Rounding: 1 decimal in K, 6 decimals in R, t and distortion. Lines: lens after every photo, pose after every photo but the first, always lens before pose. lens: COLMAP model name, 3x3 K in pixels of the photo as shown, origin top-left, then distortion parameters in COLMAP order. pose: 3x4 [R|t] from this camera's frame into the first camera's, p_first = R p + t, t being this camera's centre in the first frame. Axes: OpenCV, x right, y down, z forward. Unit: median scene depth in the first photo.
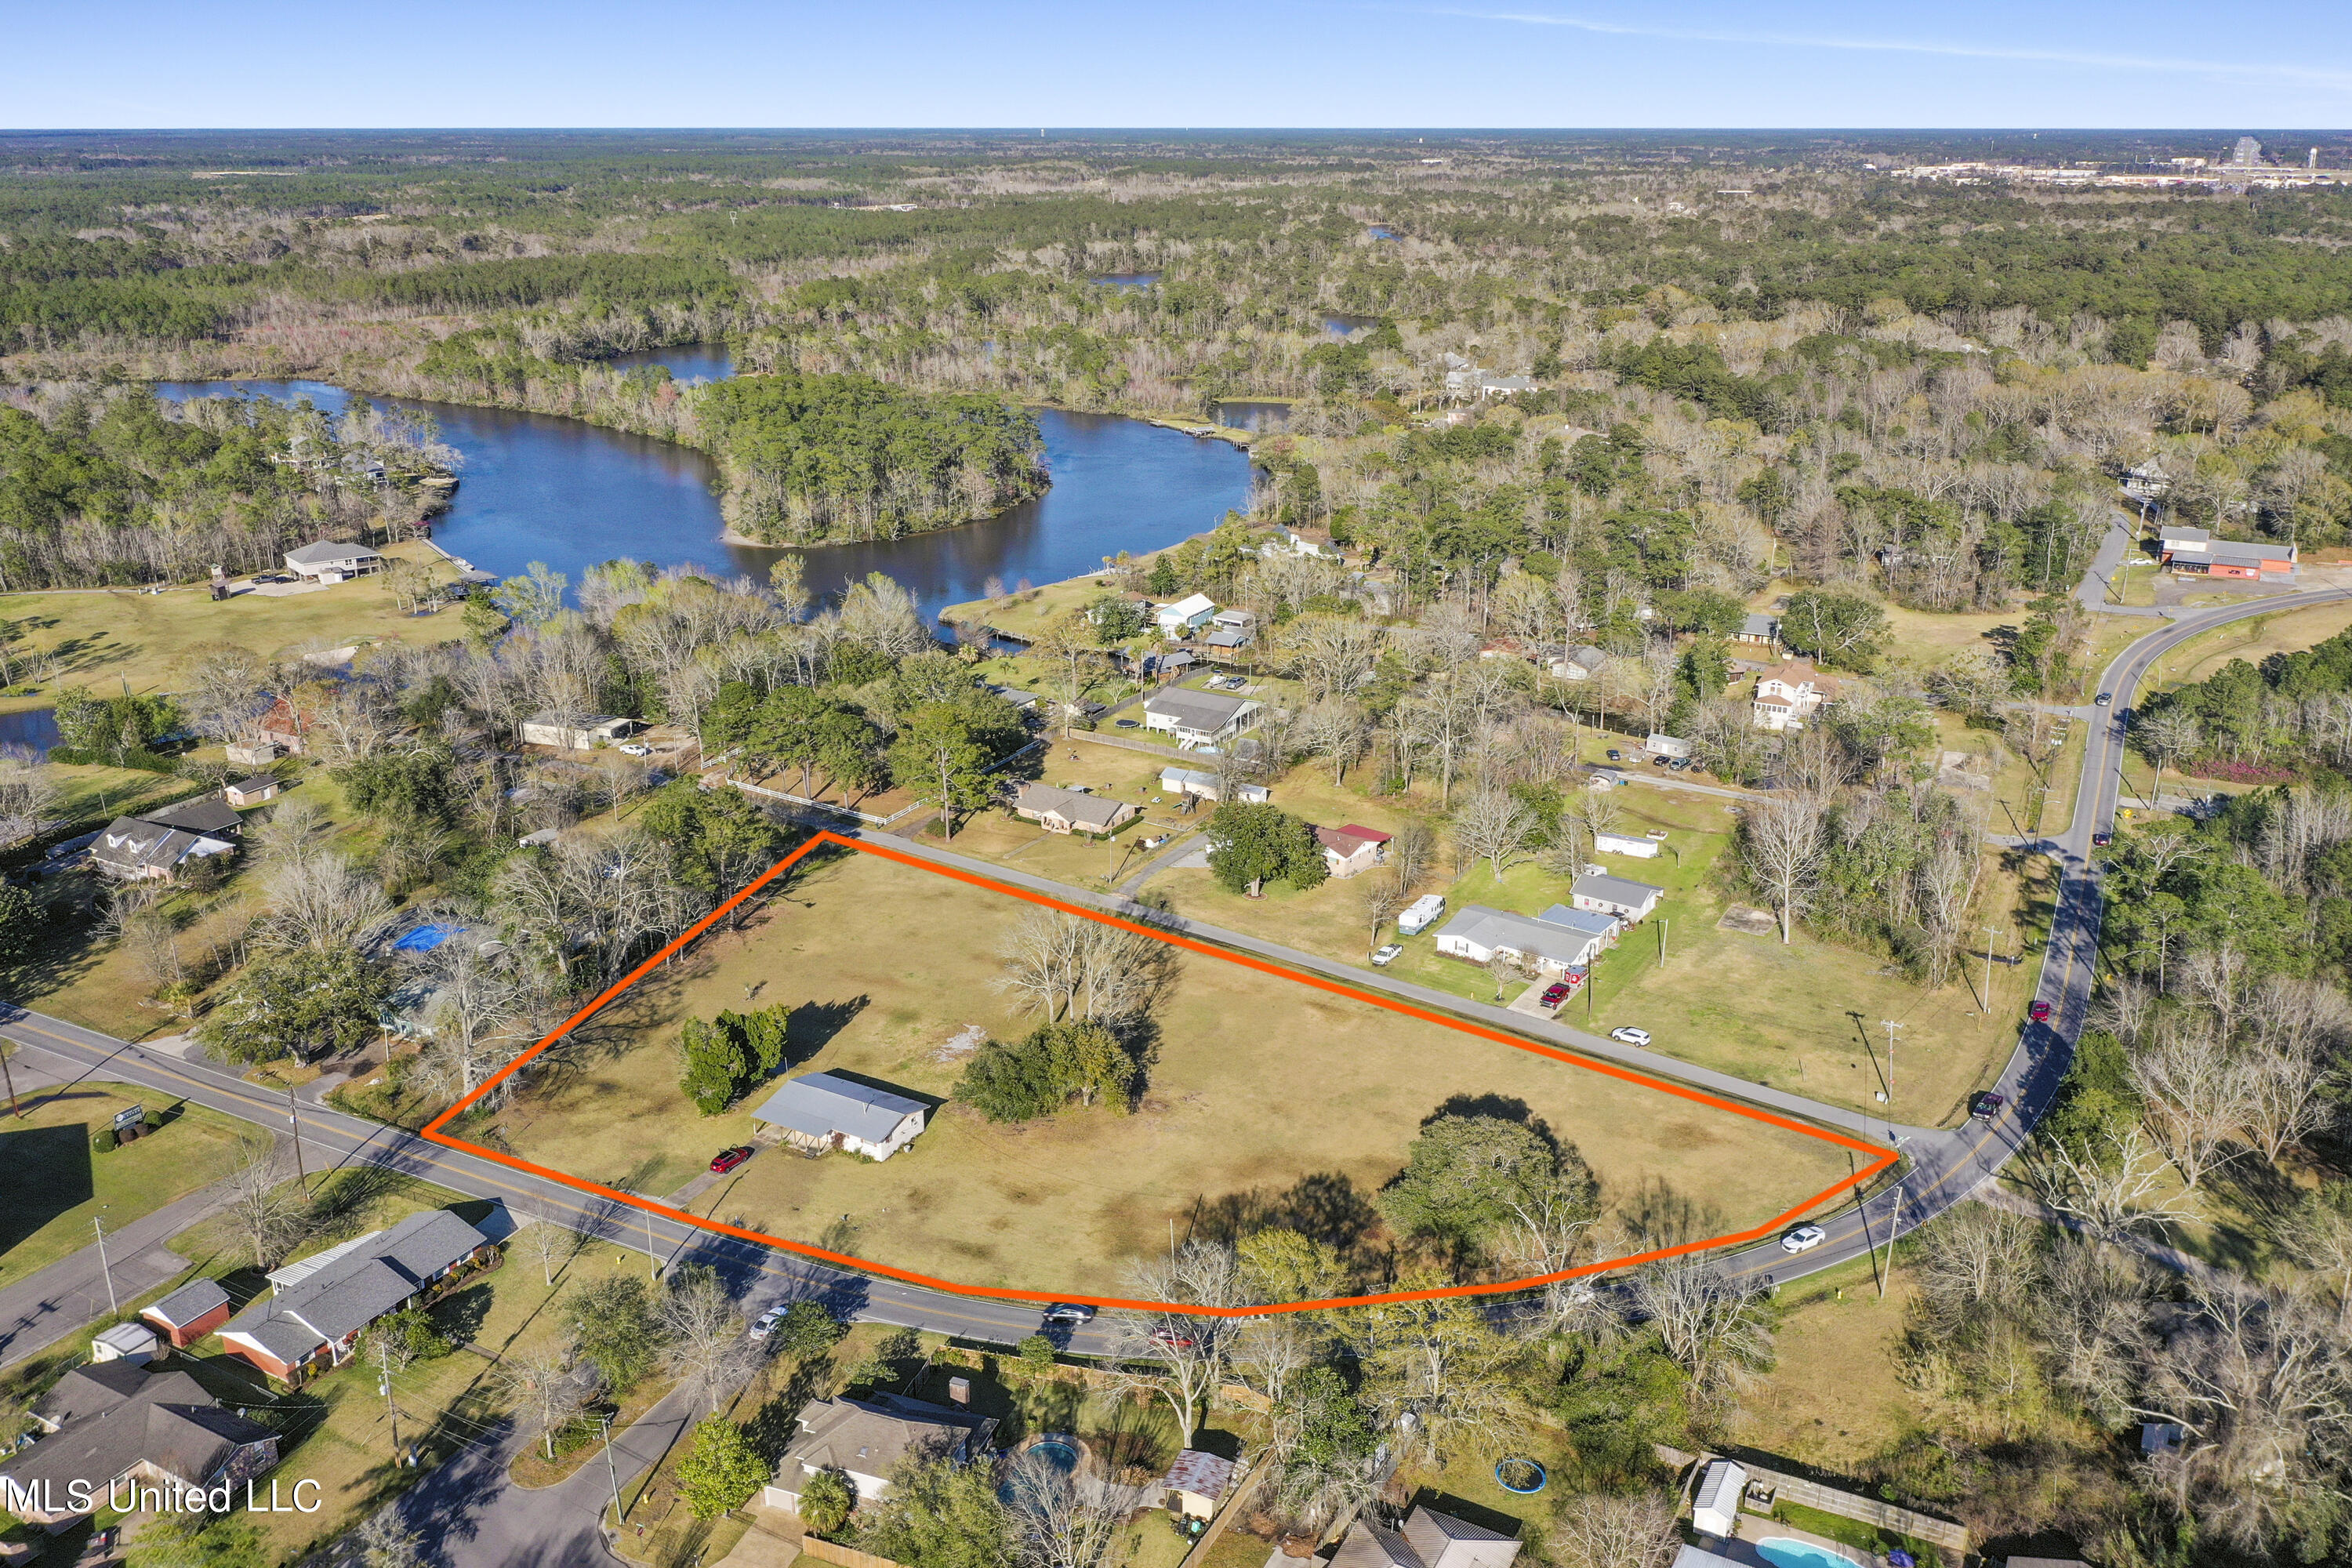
lens RADIAL K [[1901.9, 0, 1176.0], [0, 1901.9, 784.0], [0, 0, 1]] dist [-0.003771, 0.000564]
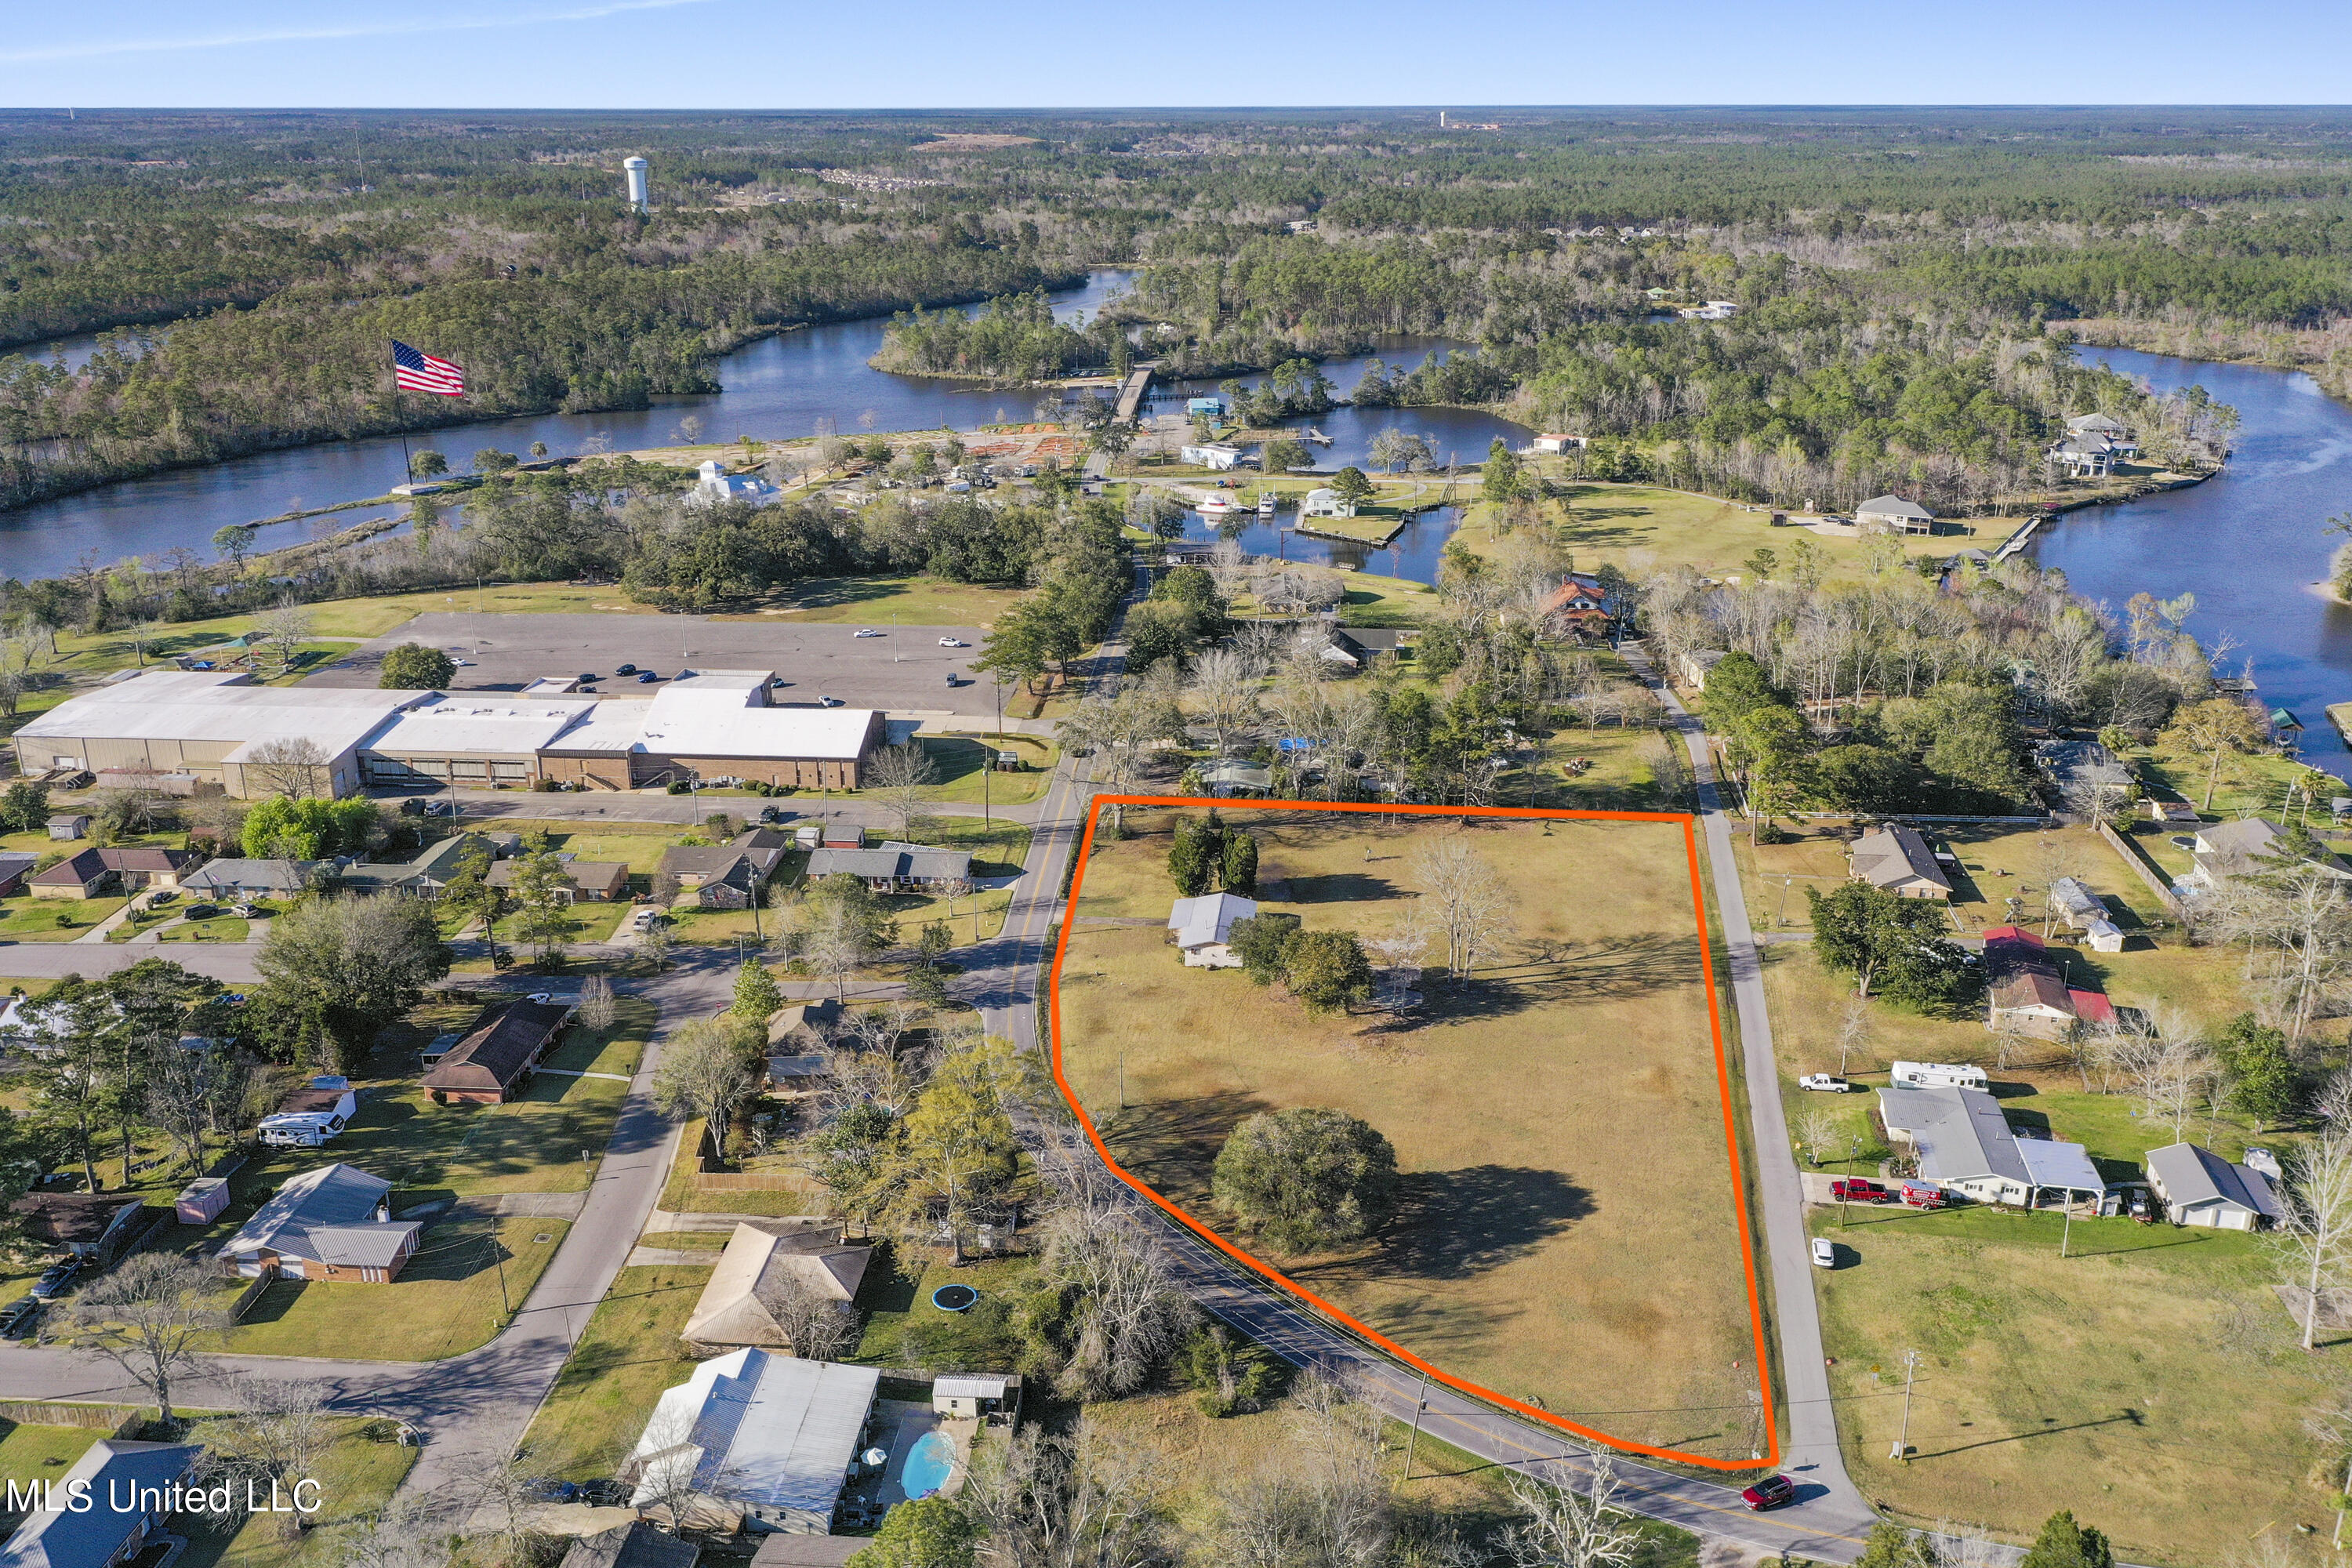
lens RADIAL K [[1942.5, 0, 1176.0], [0, 1942.5, 784.0], [0, 0, 1]] dist [-0.002120, 0.005078]
pose [[0.411064, 0.302829, -0.859838, 0.615050], [-0.298324, 0.935963, 0.187020, -0.099097], [0.861411, 0.179633, 0.475082, 0.267442]]
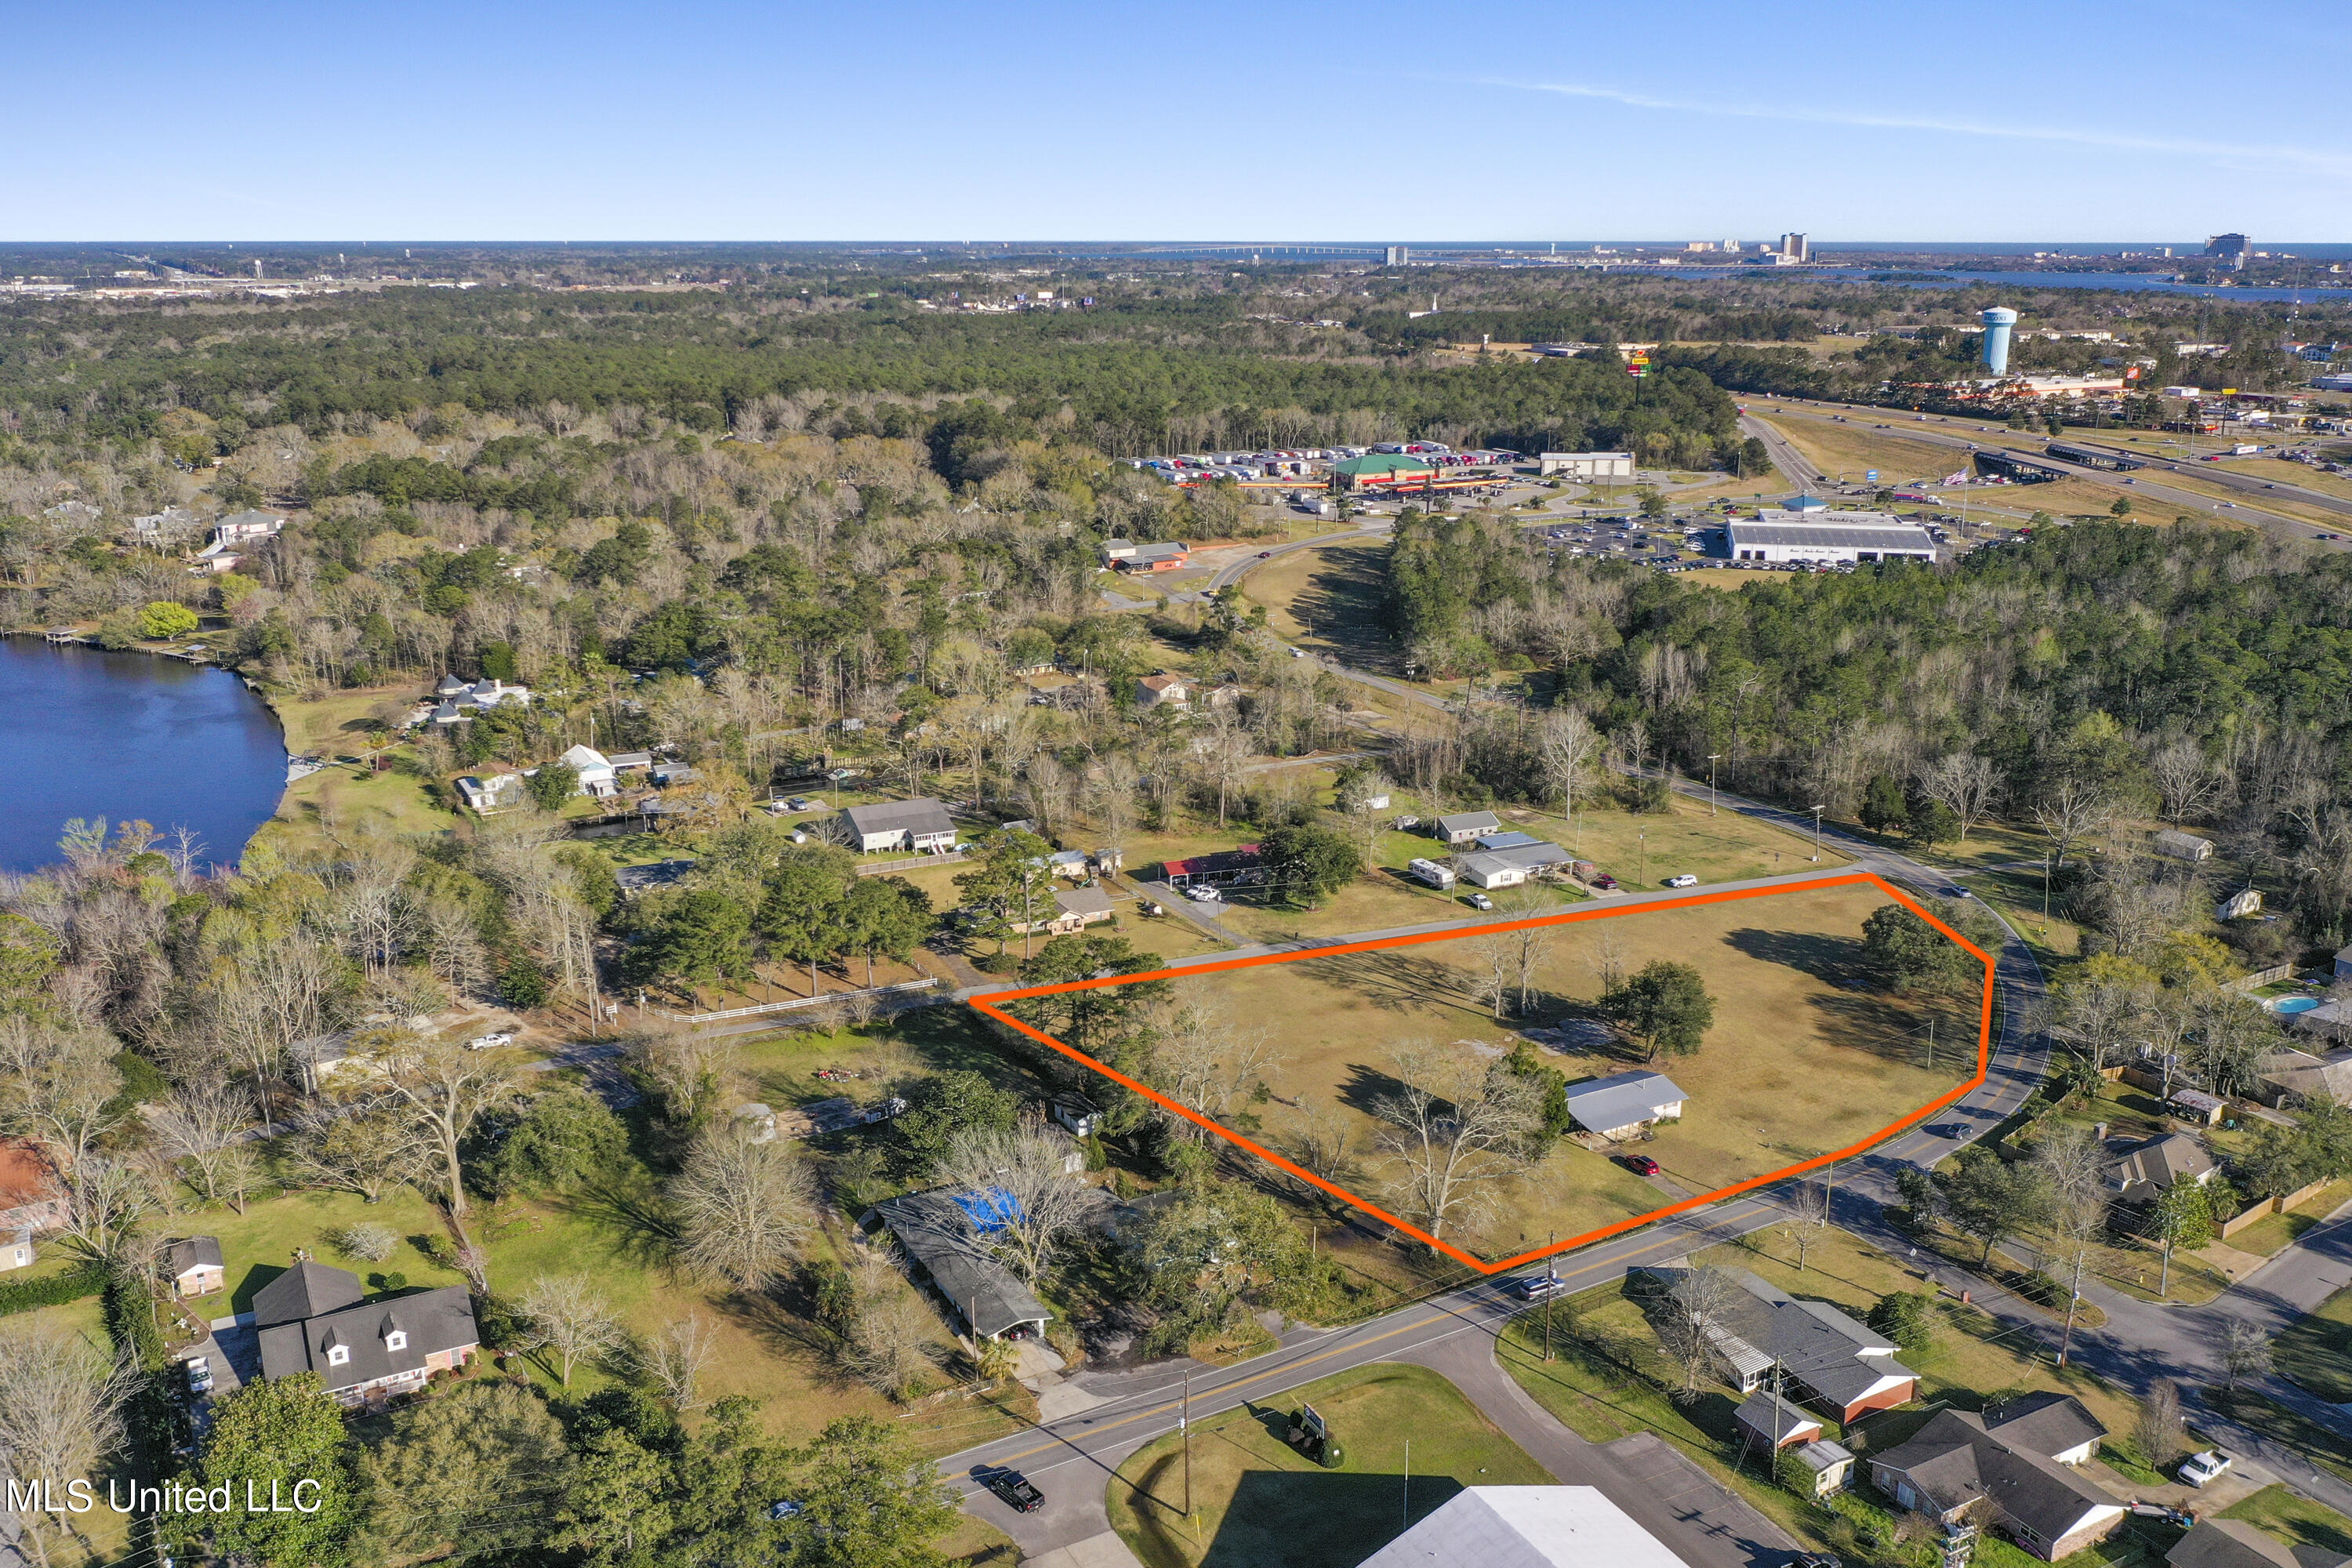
lens RADIAL K [[1942.5, 0, 1176.0], [0, 1942.5, 784.0], [0, 0, 1]] dist [-0.002120, 0.005078]
pose [[0.543515, -0.228706, 0.807642, -0.847087], [0.276802, 0.957180, 0.084775, -0.121319], [-0.792447, 0.177480, 0.583548, 0.368550]]
